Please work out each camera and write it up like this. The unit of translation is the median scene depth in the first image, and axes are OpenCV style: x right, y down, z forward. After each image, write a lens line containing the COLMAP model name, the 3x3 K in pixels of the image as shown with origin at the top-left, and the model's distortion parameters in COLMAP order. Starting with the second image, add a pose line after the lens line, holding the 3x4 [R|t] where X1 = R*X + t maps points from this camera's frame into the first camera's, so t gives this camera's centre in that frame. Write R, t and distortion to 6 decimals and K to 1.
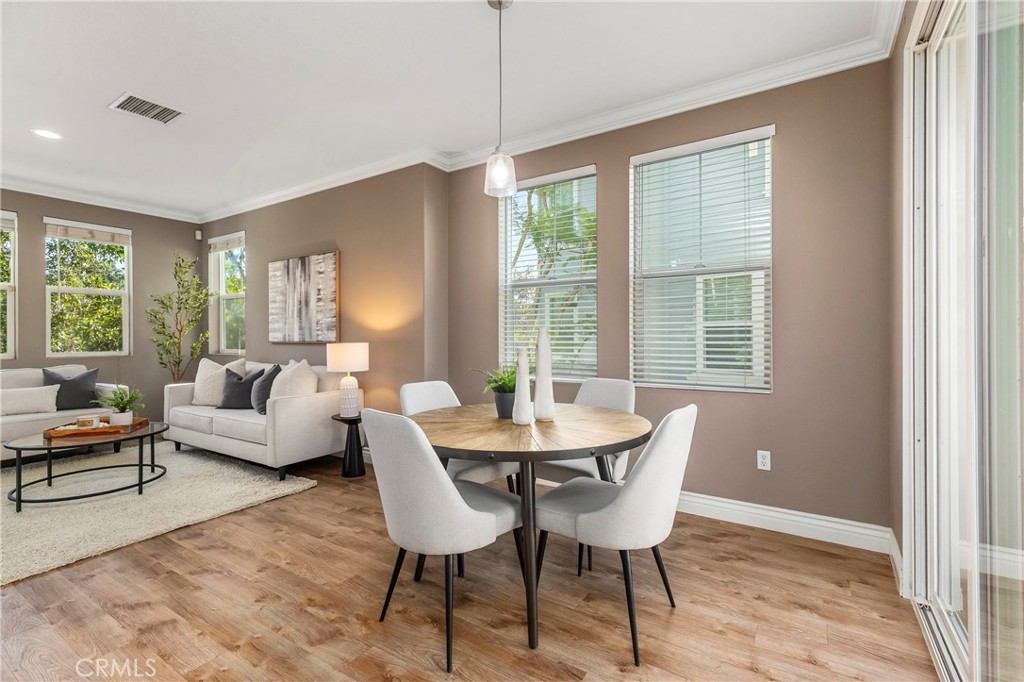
lens RADIAL K [[465.3, 0, 515.7], [0, 465.3, 335.6], [0, 0, 1]] dist [0.001745, 0.000546]
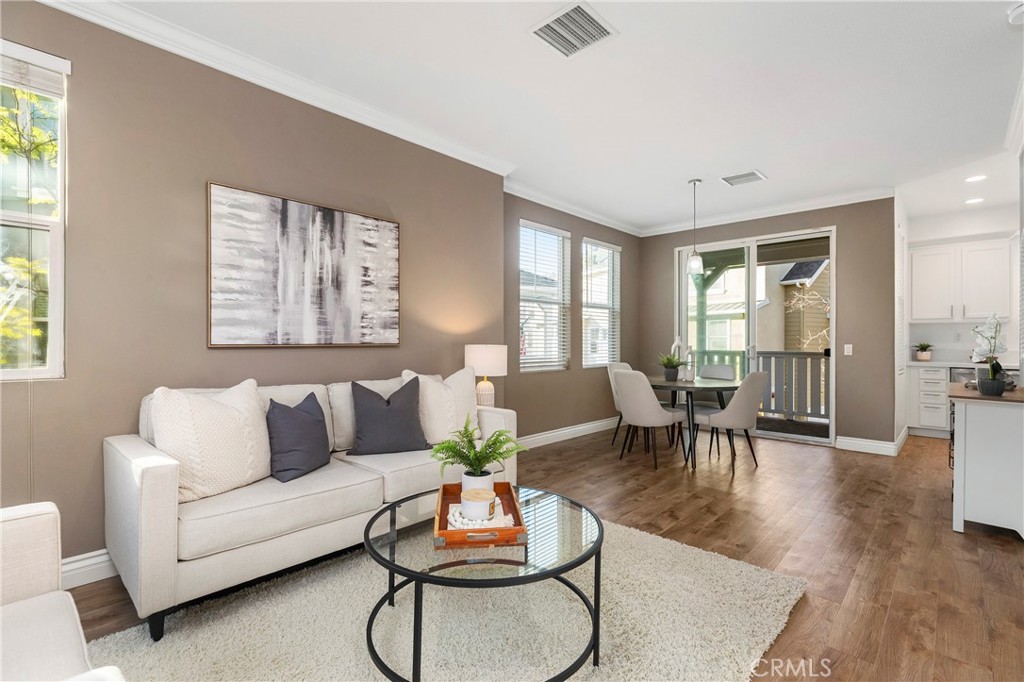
lens RADIAL K [[465.3, 0, 515.7], [0, 465.3, 335.6], [0, 0, 1]] dist [0.001745, 0.000546]
pose [[0.178593, 0.010772, 0.983864, -1.053800], [-0.013086, 0.999878, -0.008572, 0.003539], [-0.983836, -0.011344, 0.178712, 0.656161]]
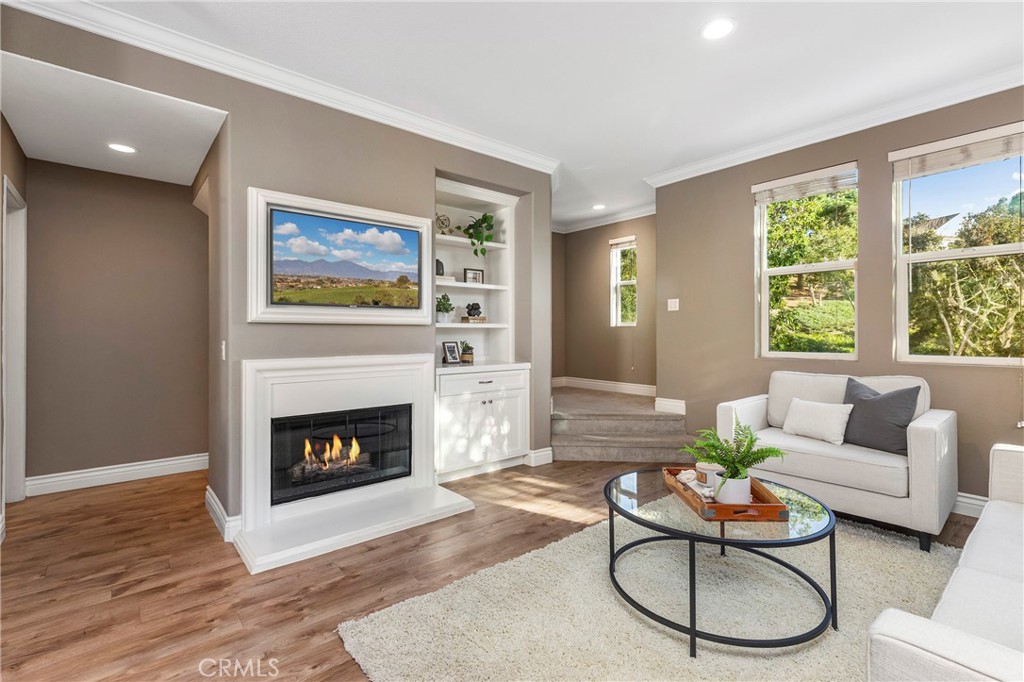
lens RADIAL K [[465.3, 0, 515.7], [0, 465.3, 335.6], [0, 0, 1]] dist [0.001745, 0.000546]
pose [[-0.289441, 0.003044, -0.957191, -0.209519], [0.003583, 0.999991, 0.002097, 0.004984], [0.957189, -0.002823, -0.289449, 0.695201]]
